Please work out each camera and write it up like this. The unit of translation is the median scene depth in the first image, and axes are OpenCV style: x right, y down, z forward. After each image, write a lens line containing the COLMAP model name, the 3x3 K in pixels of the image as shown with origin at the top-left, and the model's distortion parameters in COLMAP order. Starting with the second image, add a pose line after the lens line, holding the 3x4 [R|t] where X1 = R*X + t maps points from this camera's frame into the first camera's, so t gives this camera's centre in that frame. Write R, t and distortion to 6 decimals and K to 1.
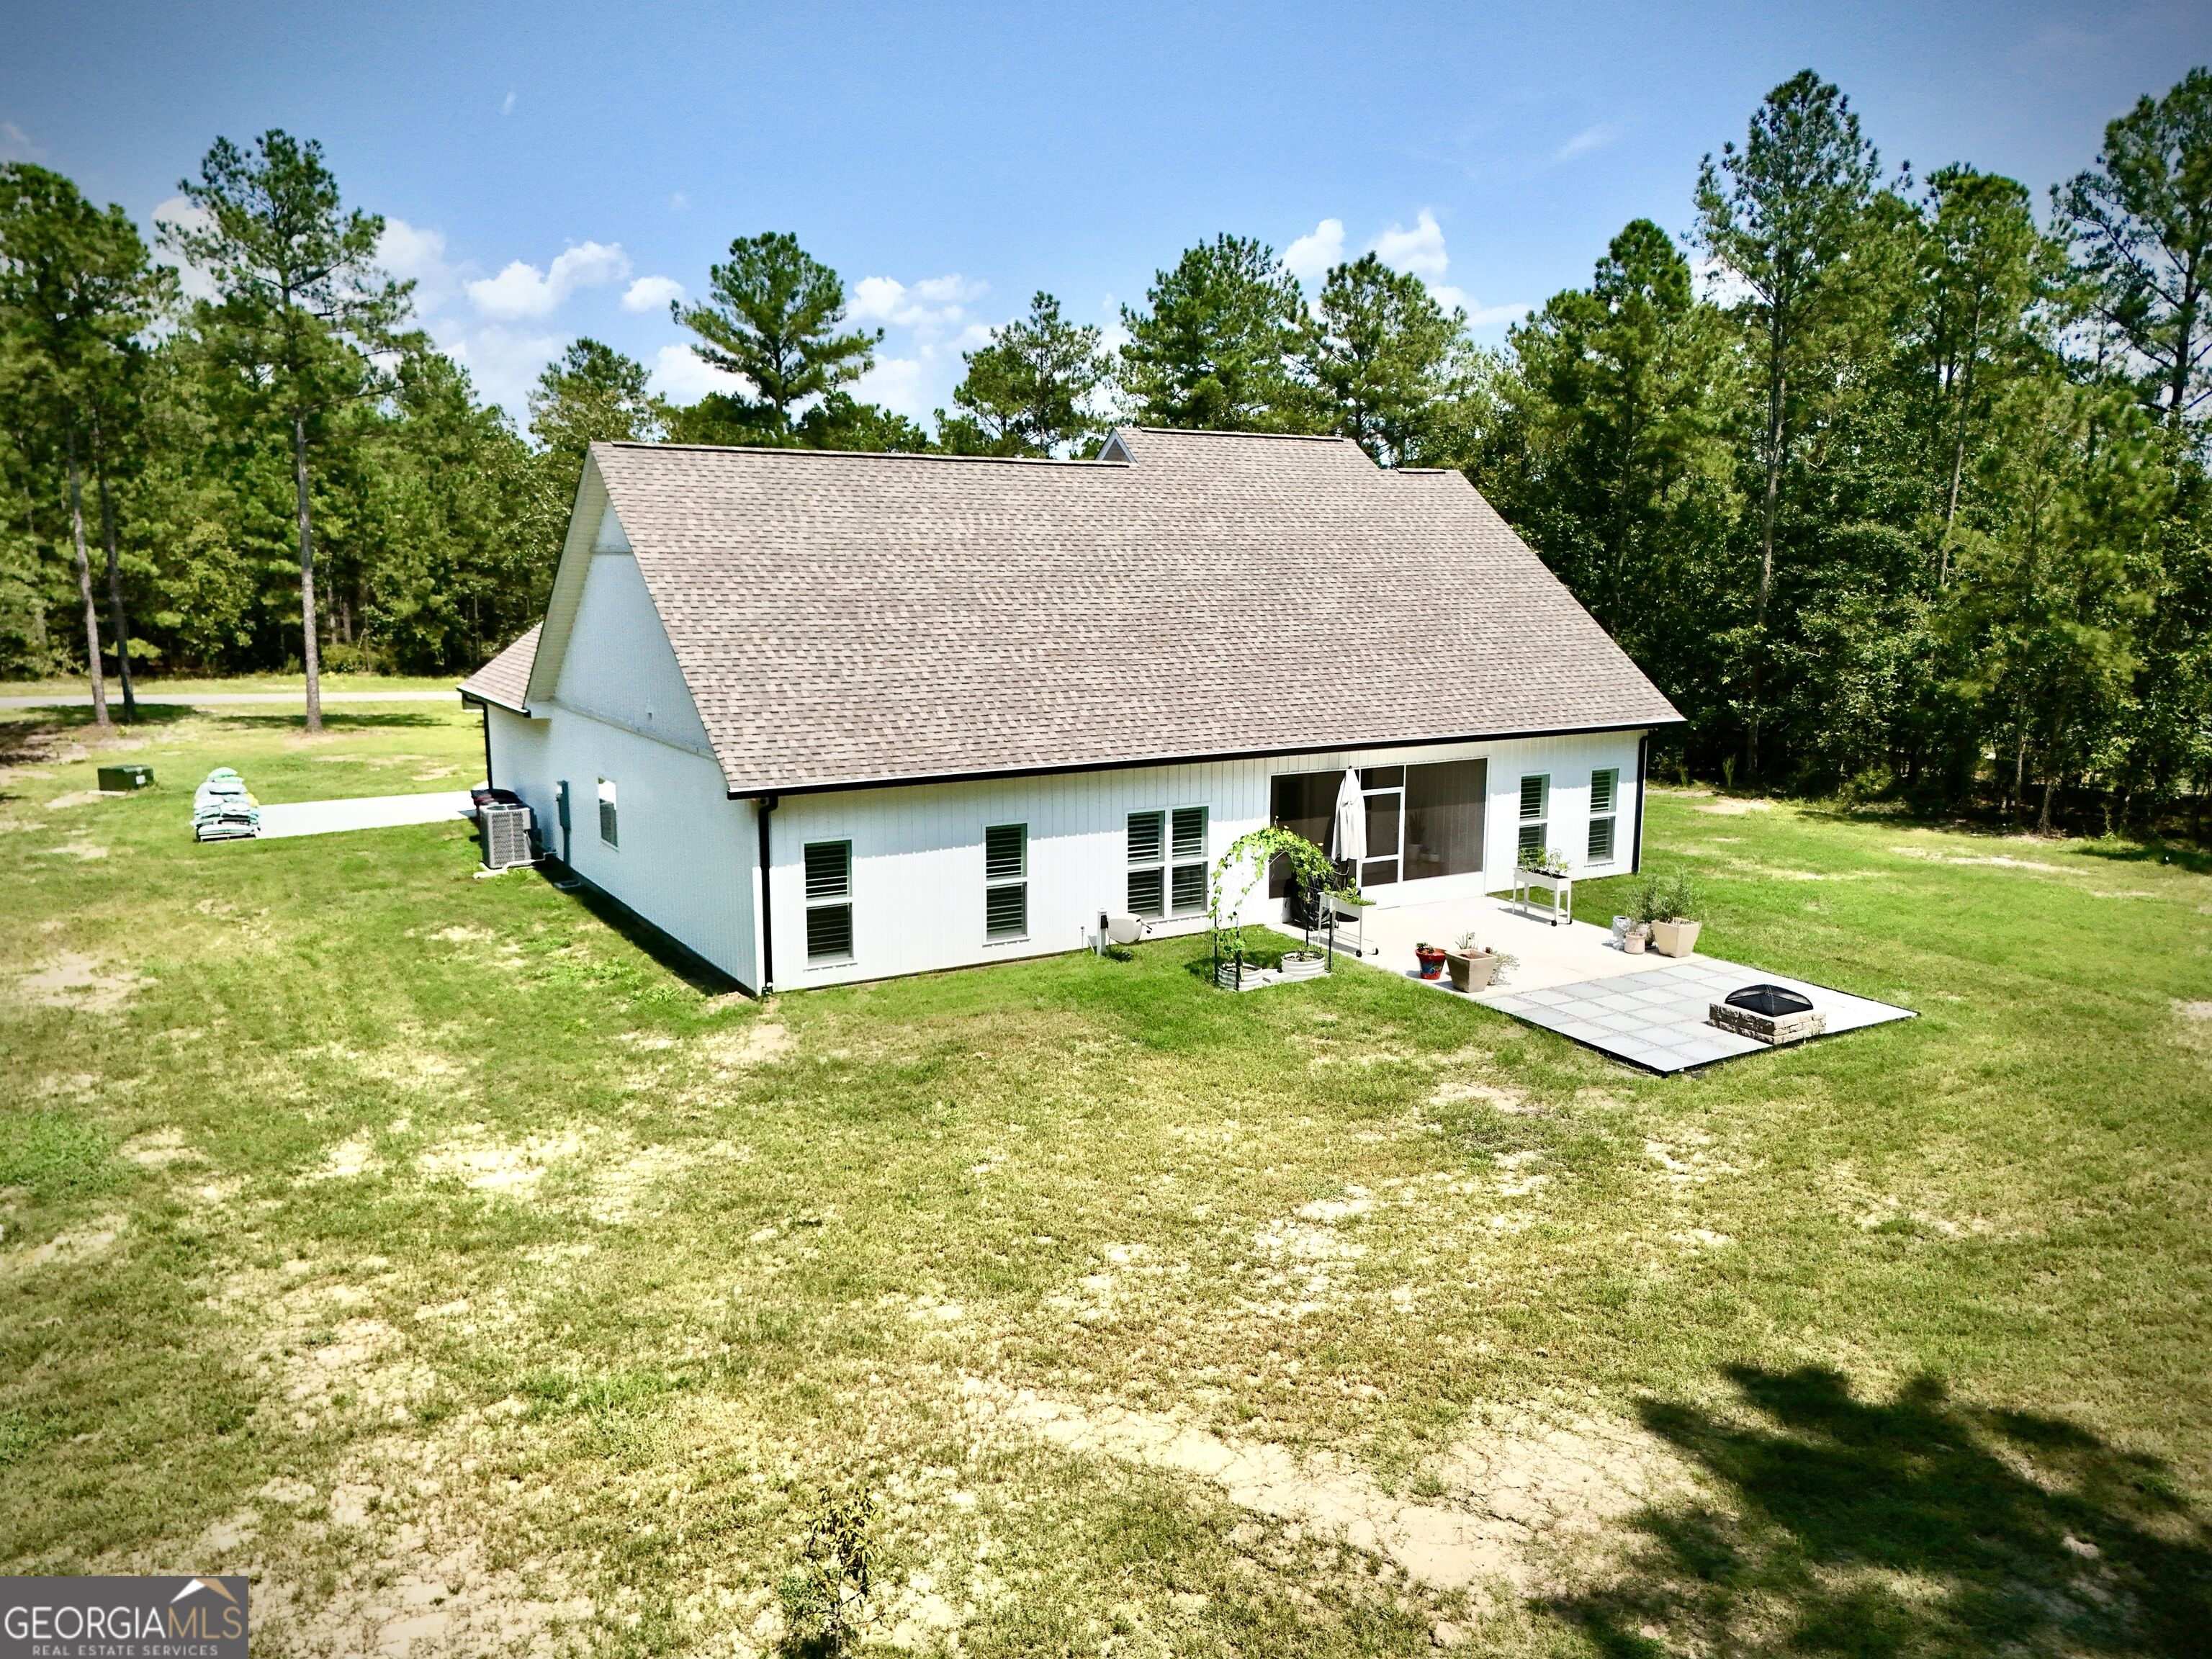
lens RADIAL K [[1638.0, 0, 1111.2], [0, 1638.0, 836.1], [0, 0, 1]] dist [0.057887, -0.052838]
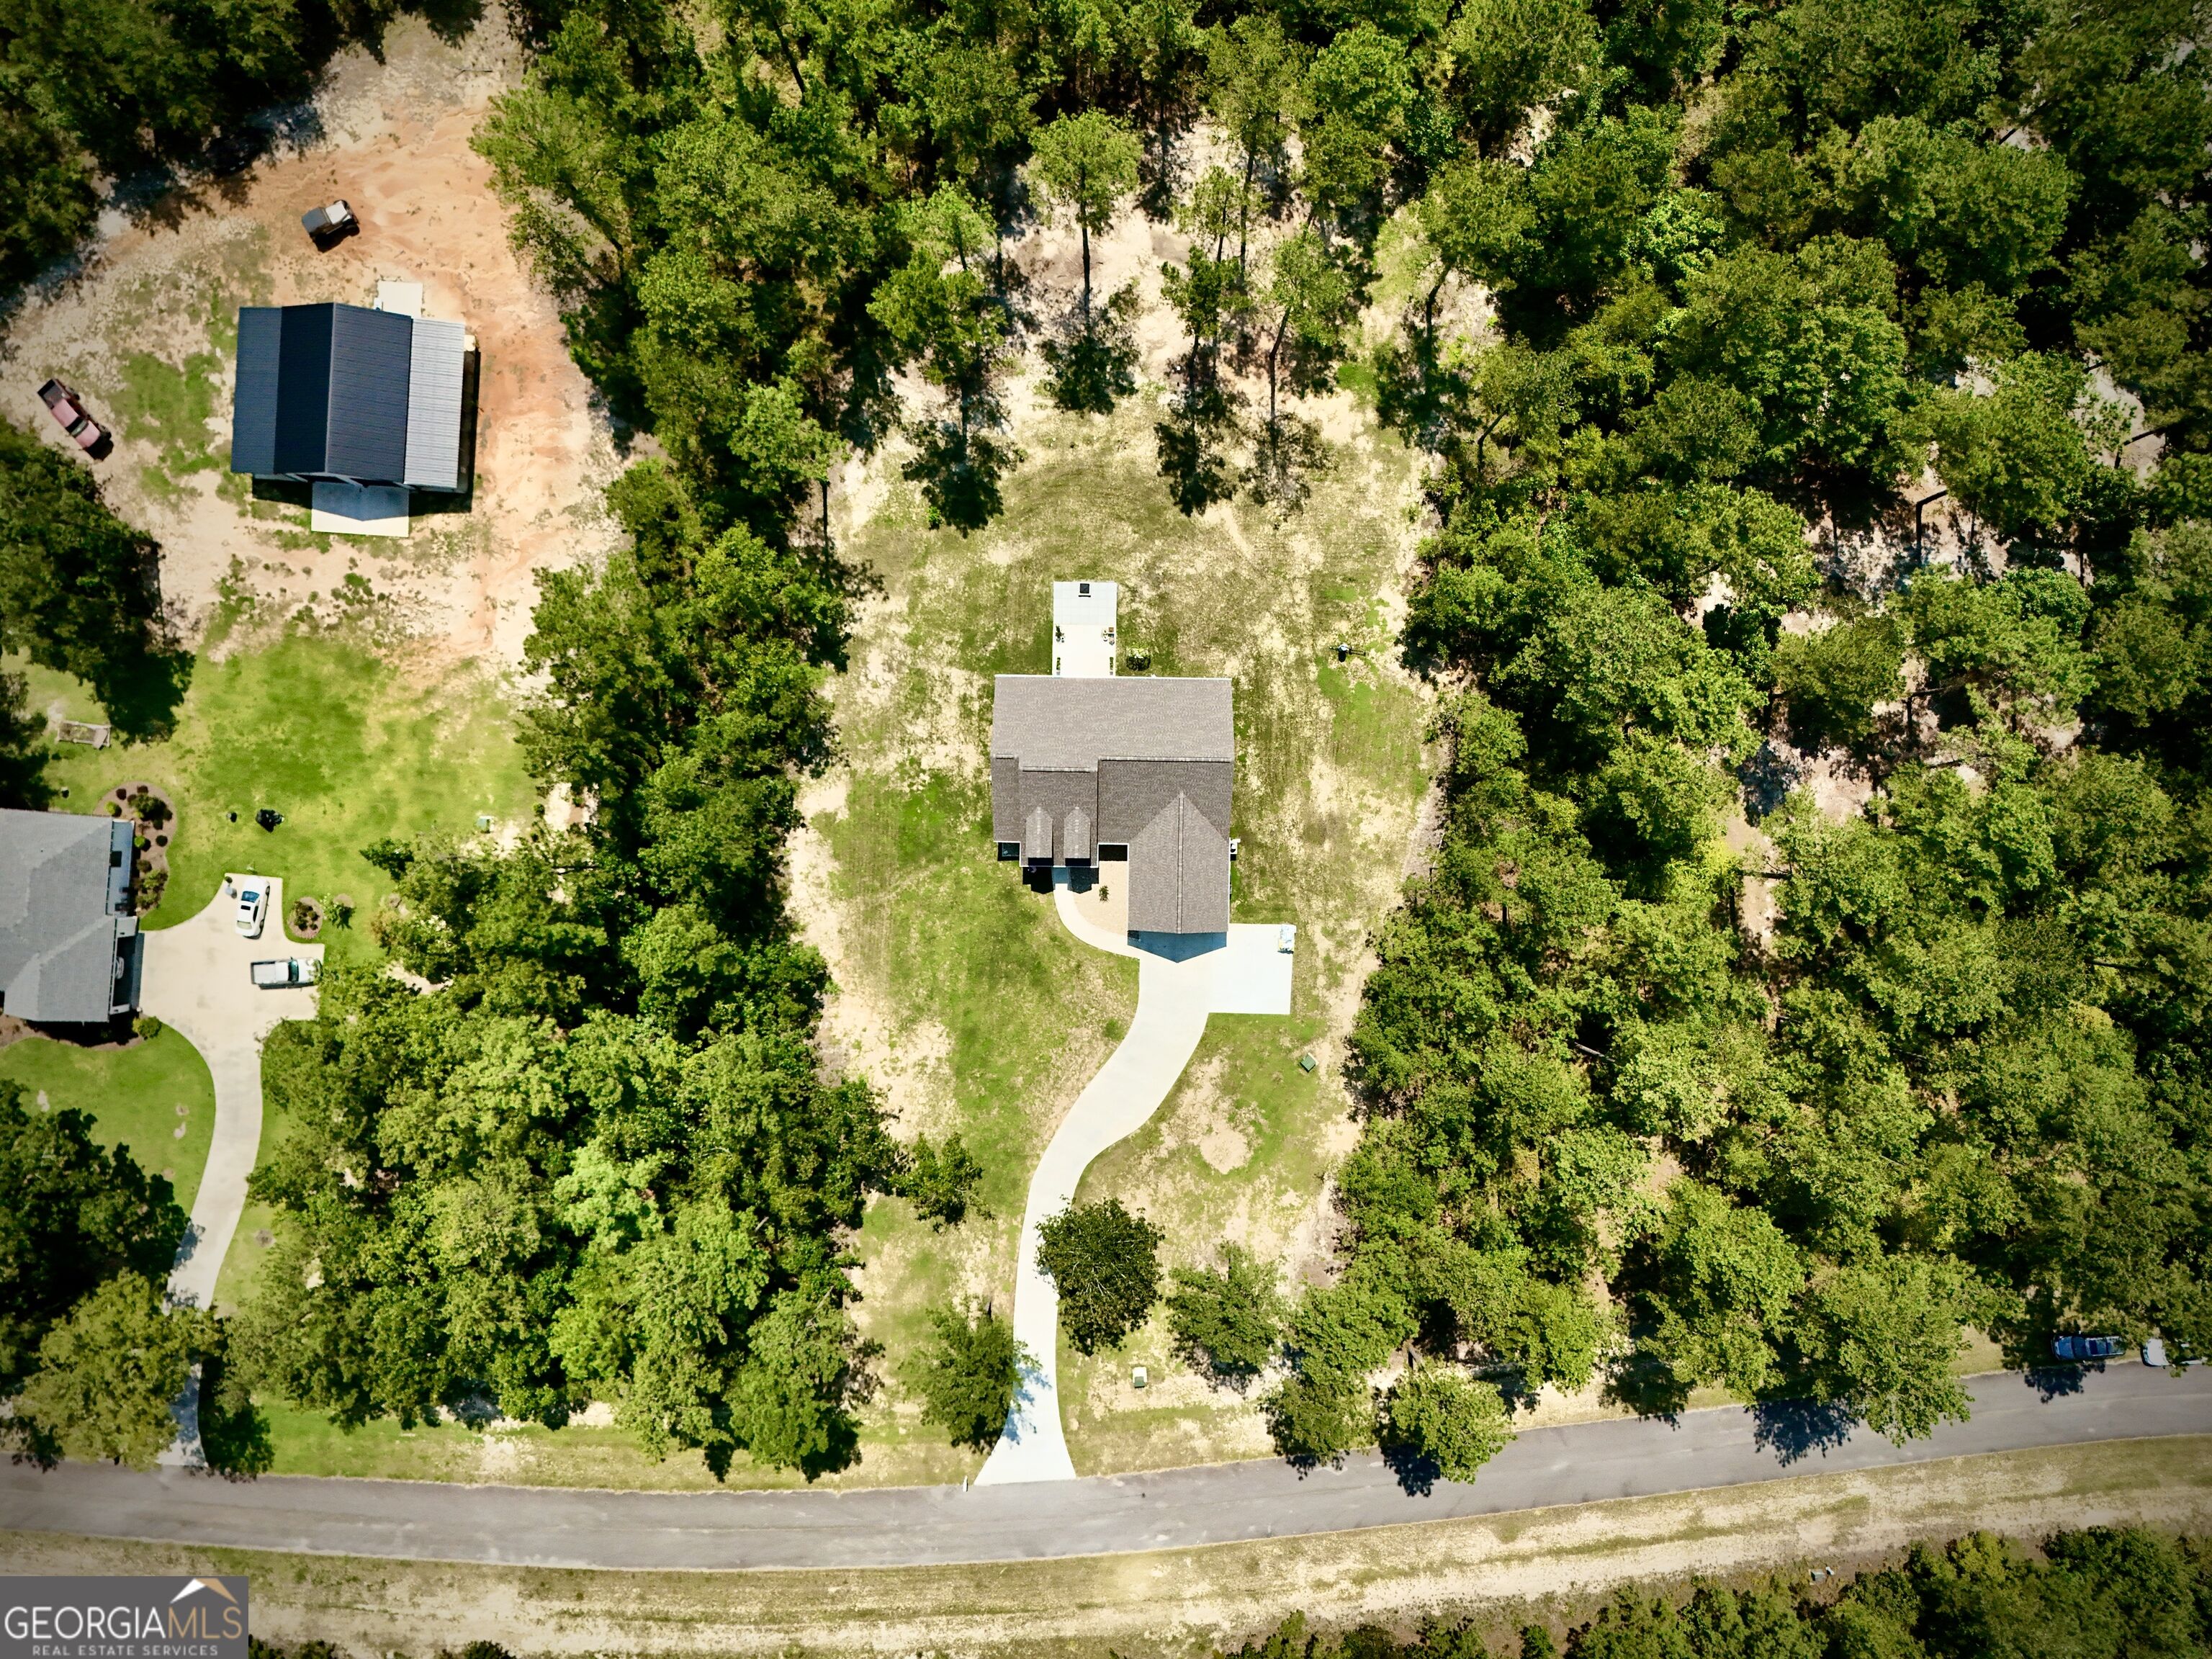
lens RADIAL K [[1638.0, 0, 1115.0], [0, 1638.0, 820.0], [0, 0, 1]] dist [0.057887, -0.052838]
pose [[-0.852136, -0.523191, -0.011602, -0.072885], [0.083757, -0.158235, 0.983843, -6.056344], [-0.516574, 0.837396, 0.178659, 0.597882]]
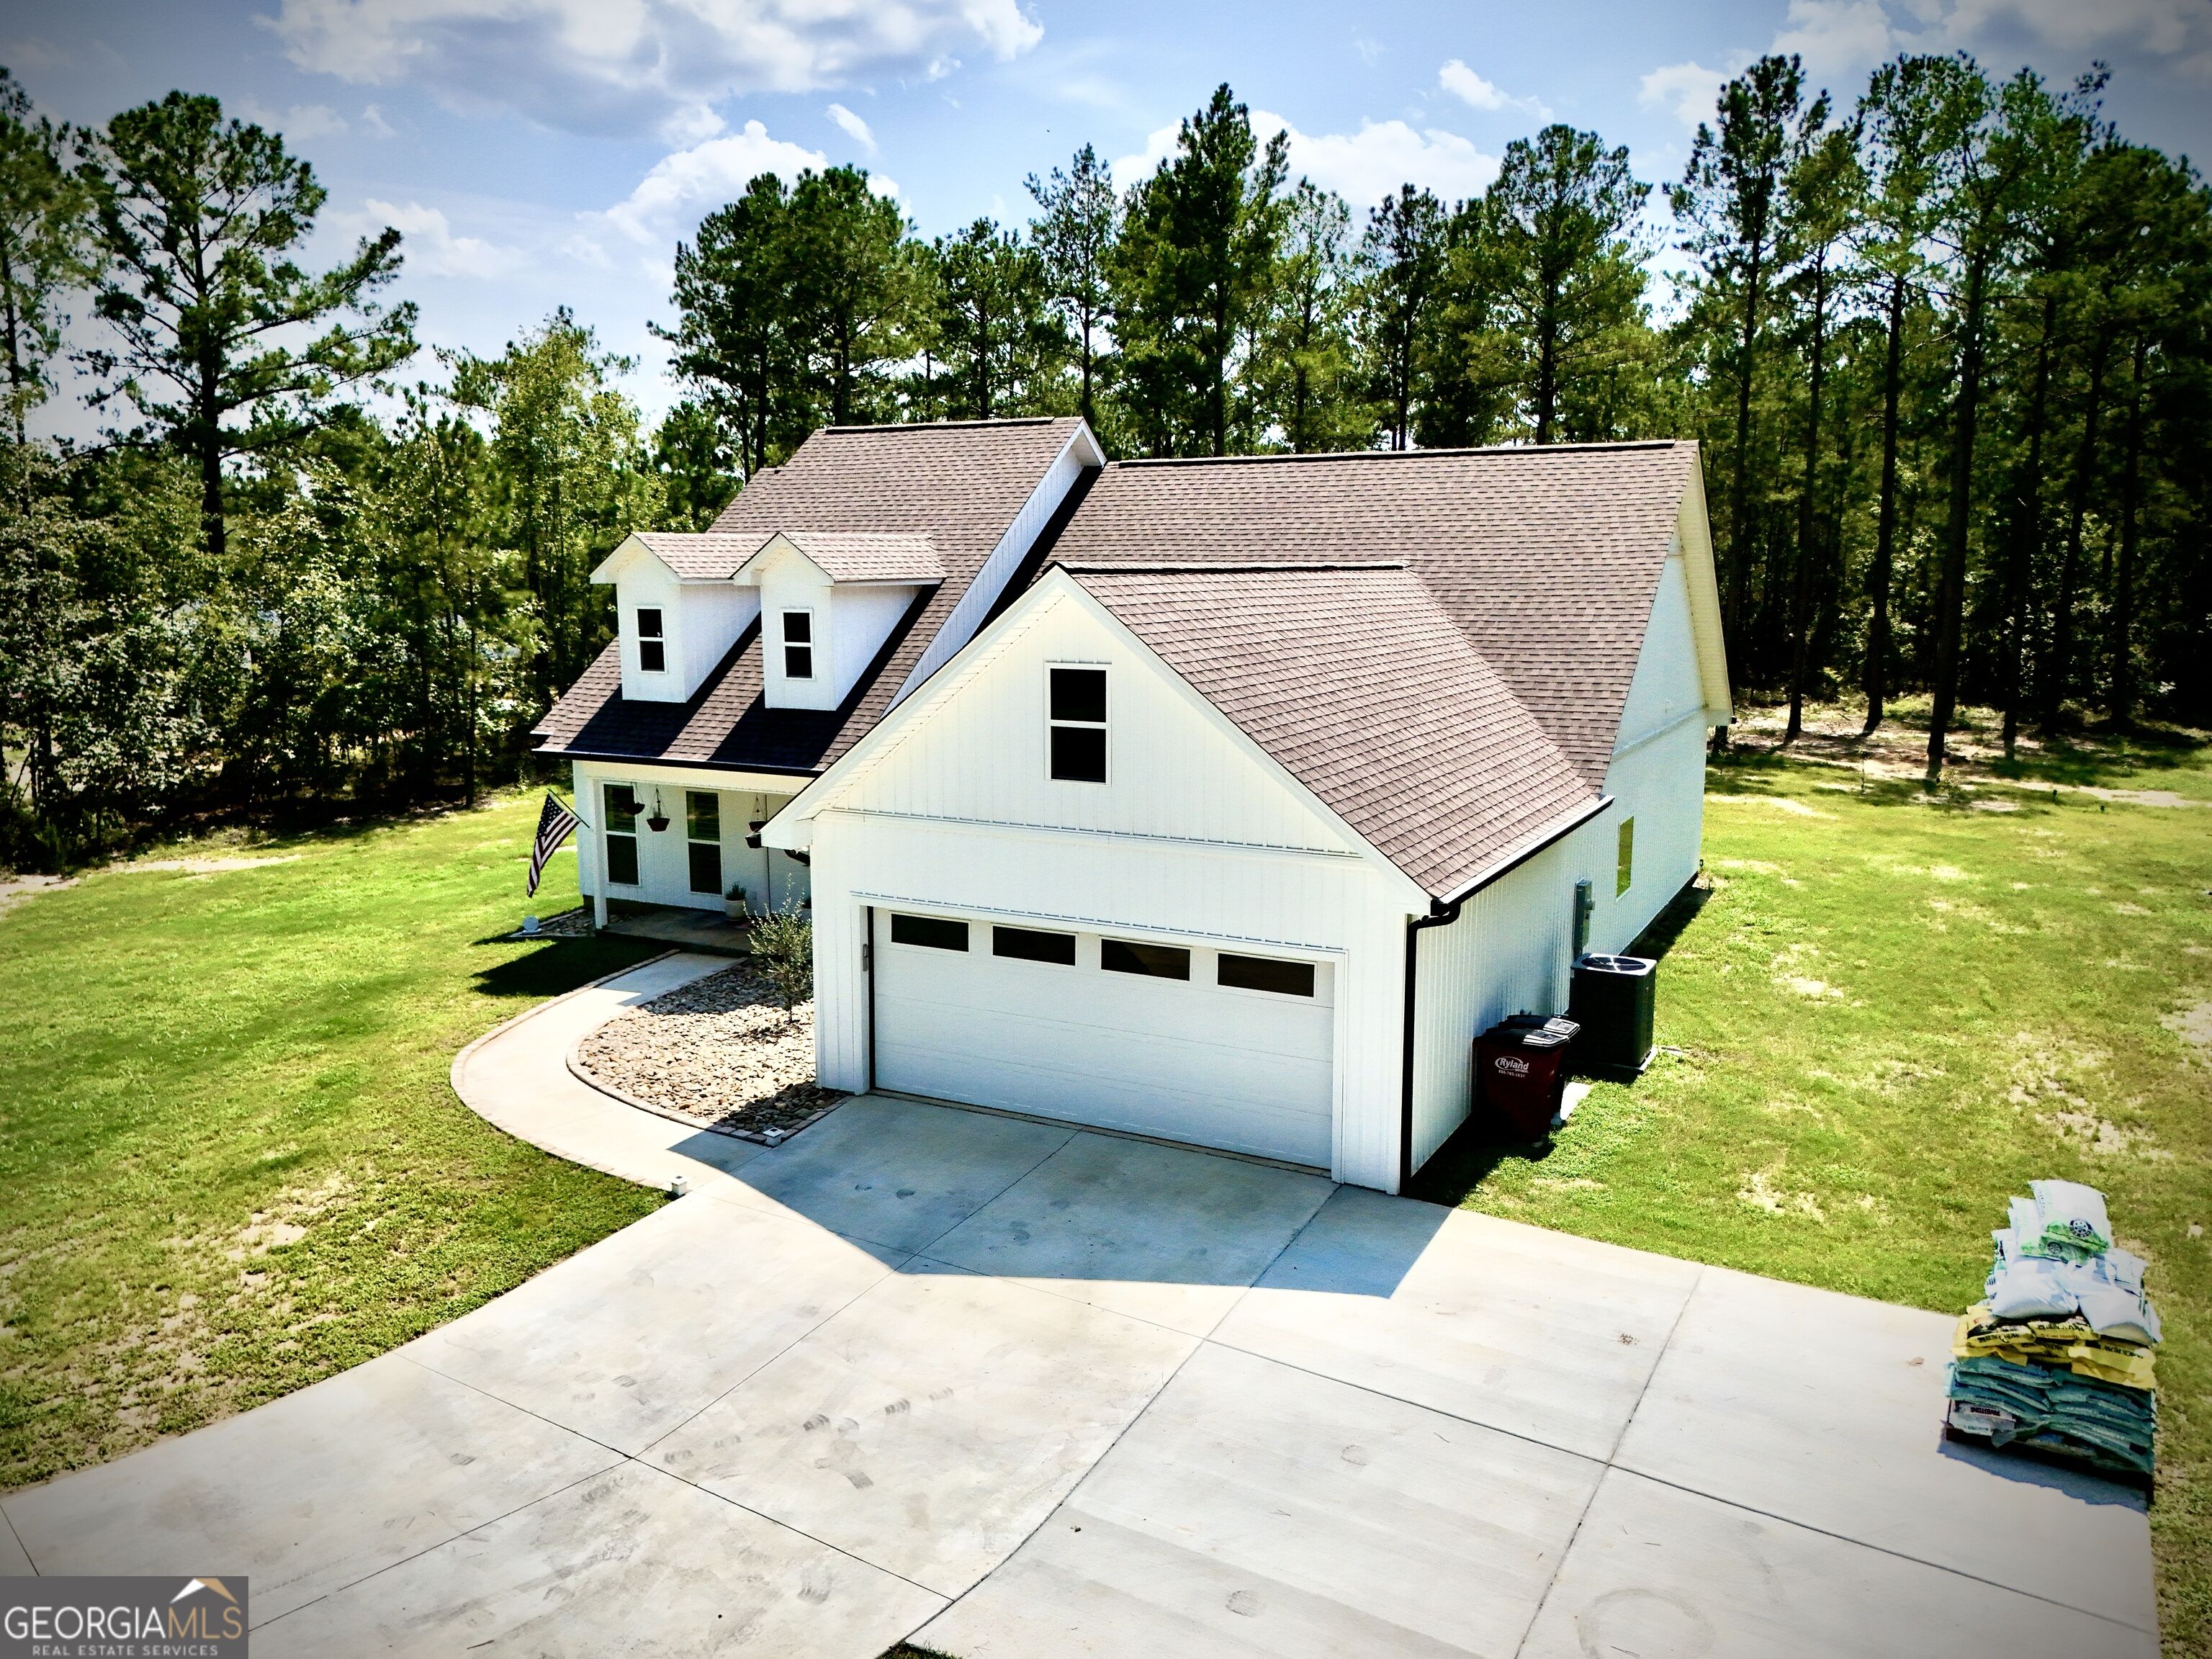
lens RADIAL K [[1638.0, 0, 1115.6], [0, 1638.0, 839.8], [0, 0, 1]] dist [0.057887, -0.052838]
pose [[-0.524248, -0.143628, 0.839366, -1.216834], [0.143892, 0.956559, 0.253553, -0.383730], [-0.839321, 0.253703, -0.480807, 2.245588]]
